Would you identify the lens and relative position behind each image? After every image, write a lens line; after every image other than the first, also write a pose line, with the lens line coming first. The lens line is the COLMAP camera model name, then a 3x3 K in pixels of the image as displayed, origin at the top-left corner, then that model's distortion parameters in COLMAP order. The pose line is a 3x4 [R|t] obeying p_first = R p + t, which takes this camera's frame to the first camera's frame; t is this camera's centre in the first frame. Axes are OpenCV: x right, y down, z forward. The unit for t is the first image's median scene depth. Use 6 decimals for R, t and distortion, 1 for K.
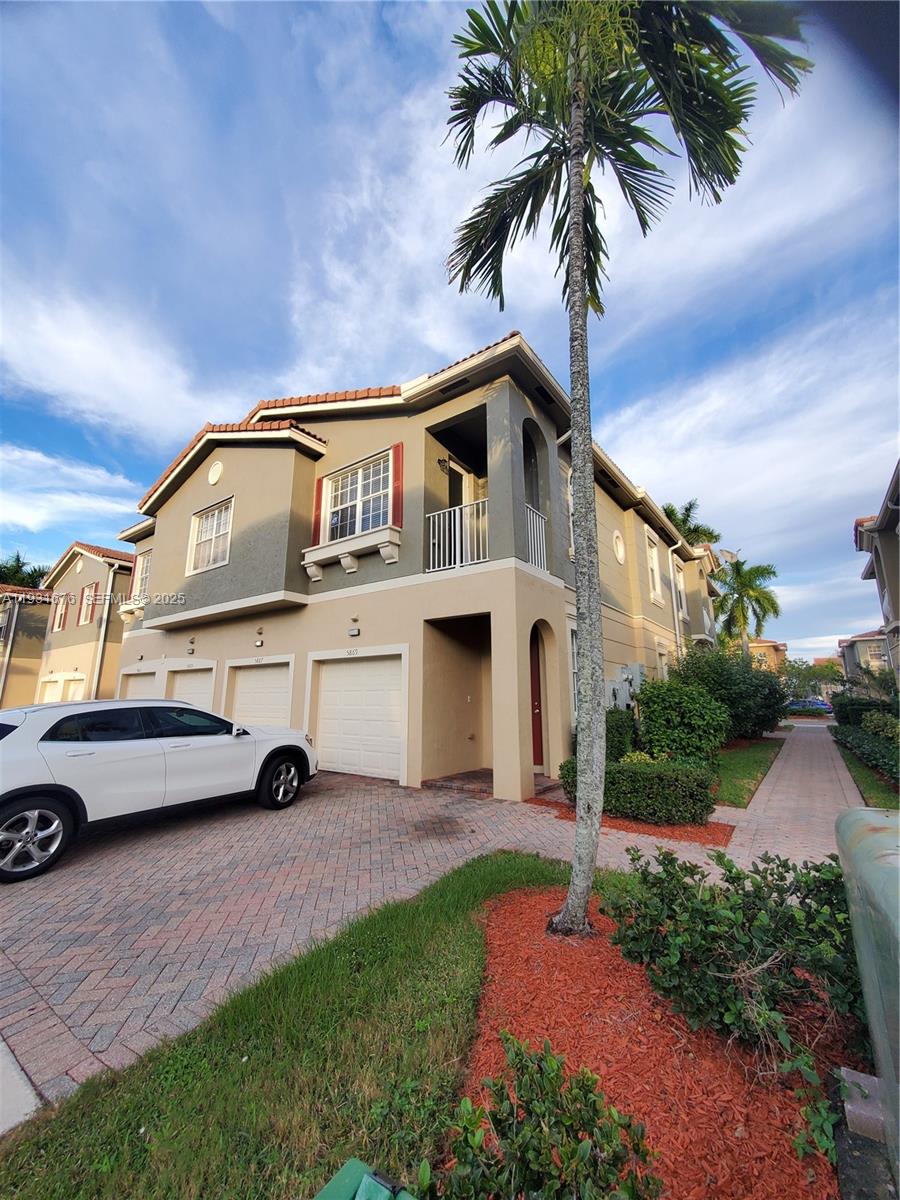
lens RADIAL K [[475.7, 0, 452.6], [0, 475.7, 591.3], [0, 0, 1]] dist [-0.001457, -0.000434]
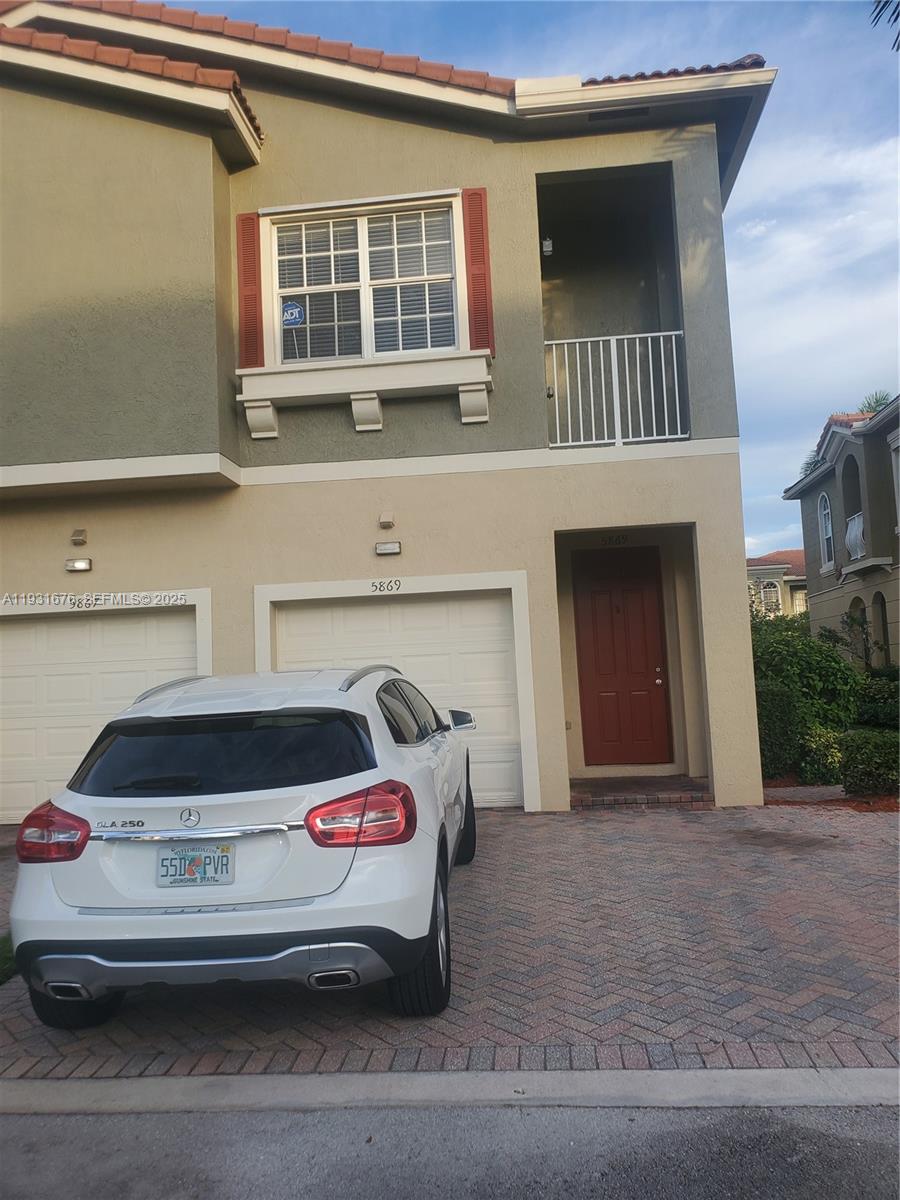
lens RADIAL K [[932.4, 0, 450.0], [0, 932.4, 600.0], [0, 0, 1]] dist [-0.000806, -0.001240]
pose [[0.862035, 0.006674, 0.506806, -0.638055], [-0.070883, 0.991674, 0.107508, 0.026777], [-0.501868, -0.128599, 0.855330, 0.081202]]
